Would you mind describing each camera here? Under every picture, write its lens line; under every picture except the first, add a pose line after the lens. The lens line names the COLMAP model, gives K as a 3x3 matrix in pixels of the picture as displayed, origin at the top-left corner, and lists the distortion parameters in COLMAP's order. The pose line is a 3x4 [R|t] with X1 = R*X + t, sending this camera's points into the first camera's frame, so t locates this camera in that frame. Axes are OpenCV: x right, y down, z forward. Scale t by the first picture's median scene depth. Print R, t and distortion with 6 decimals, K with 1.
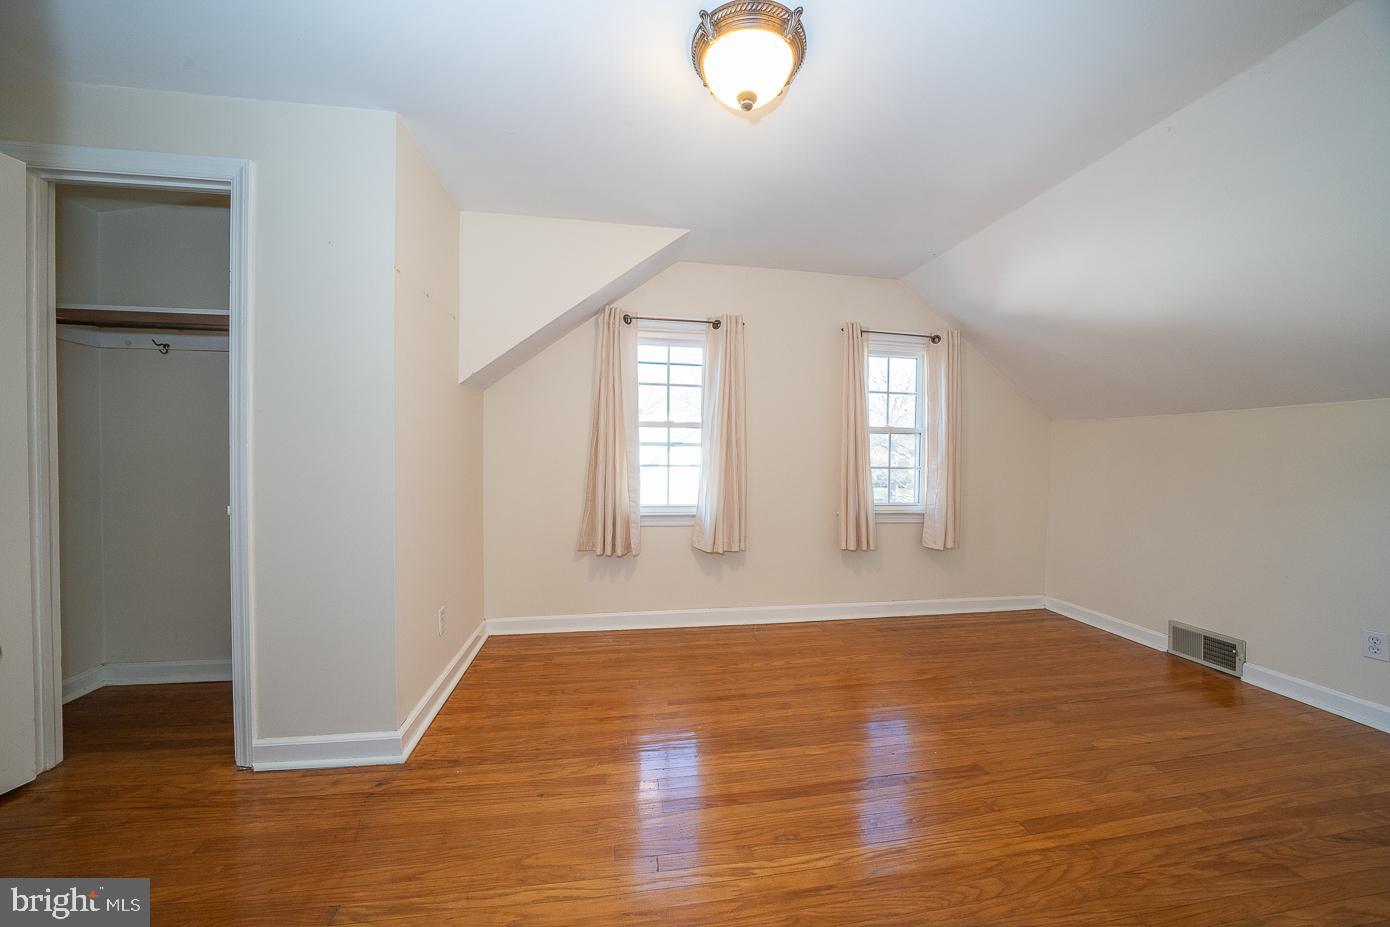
lens RADIAL K [[480.2, 0, 697.0], [0, 480.2, 464.3], [0, 0, 1]] dist [-0.024277, 0.001529]
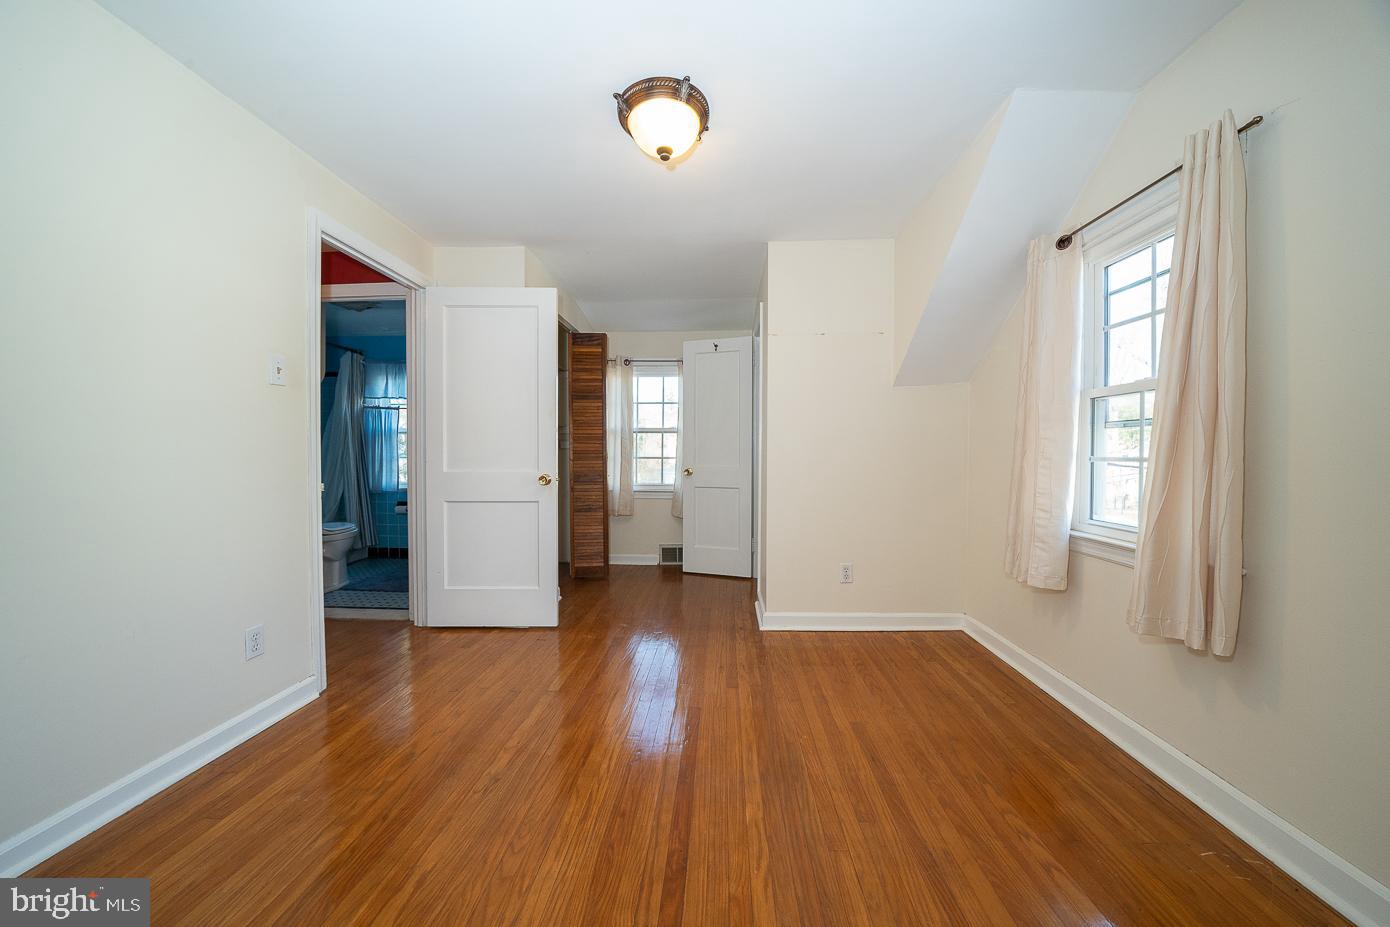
lens RADIAL K [[480.2, 0, 697.0], [0, 480.2, 464.3], [0, 0, 1]] dist [-0.024277, 0.001529]
pose [[-0.212518, 0.011478, -0.977090, 0.635522], [-0.022847, 0.999599, 0.016712, 0.011666], [0.976890, 0.025875, -0.212171, 0.661916]]
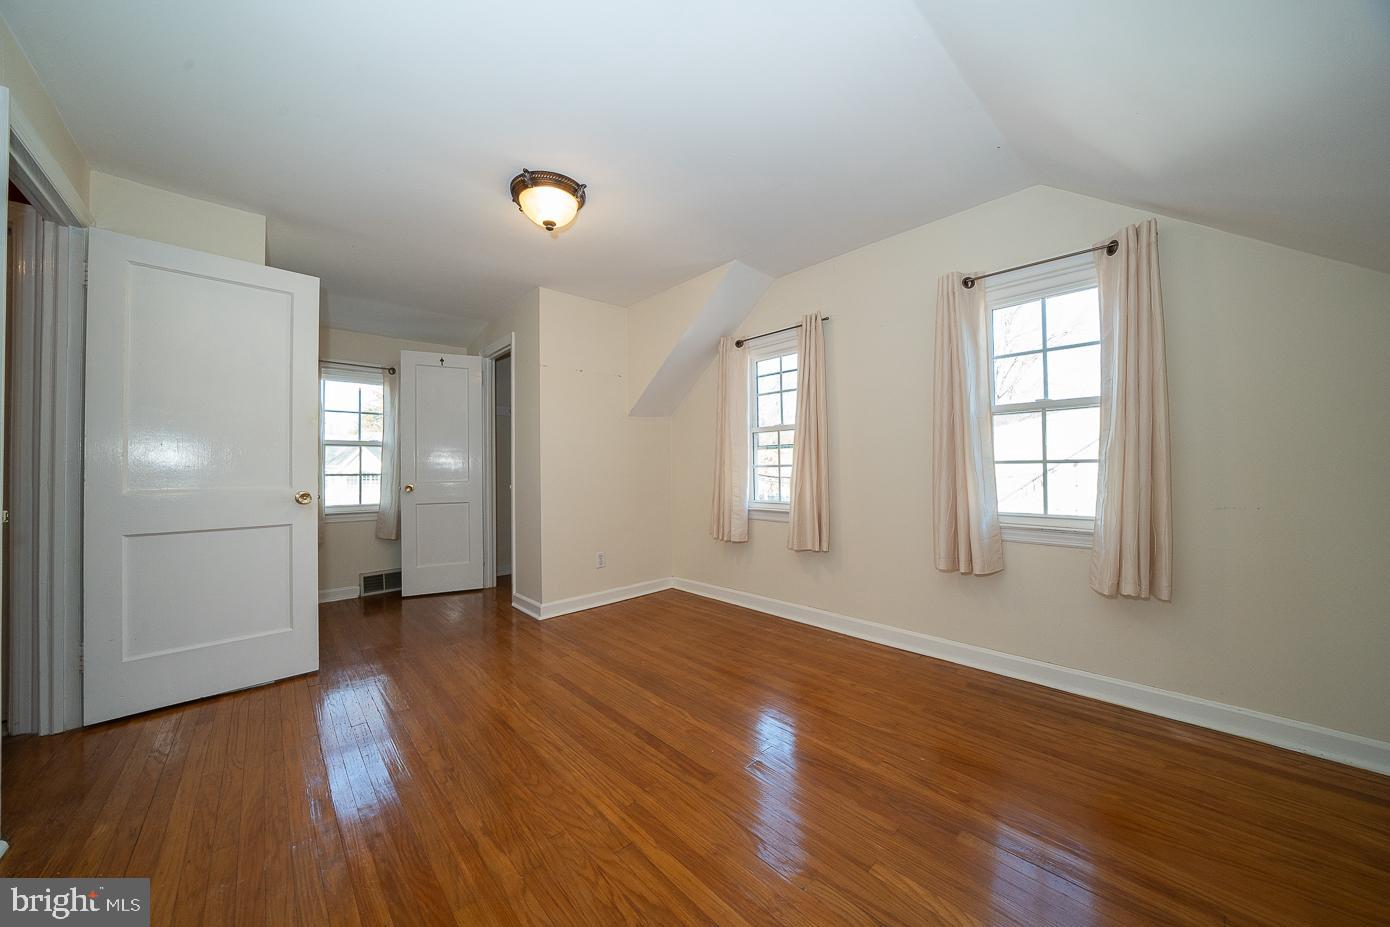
lens RADIAL K [[480.2, 0, 697.0], [0, 480.2, 464.3], [0, 0, 1]] dist [-0.024277, 0.001529]
pose [[0.550977, -0.028818, -0.834023, 0.806508], [0.002875, 0.999463, -0.032635, 0.036901], [0.834516, 0.015583, 0.550764, 0.267108]]
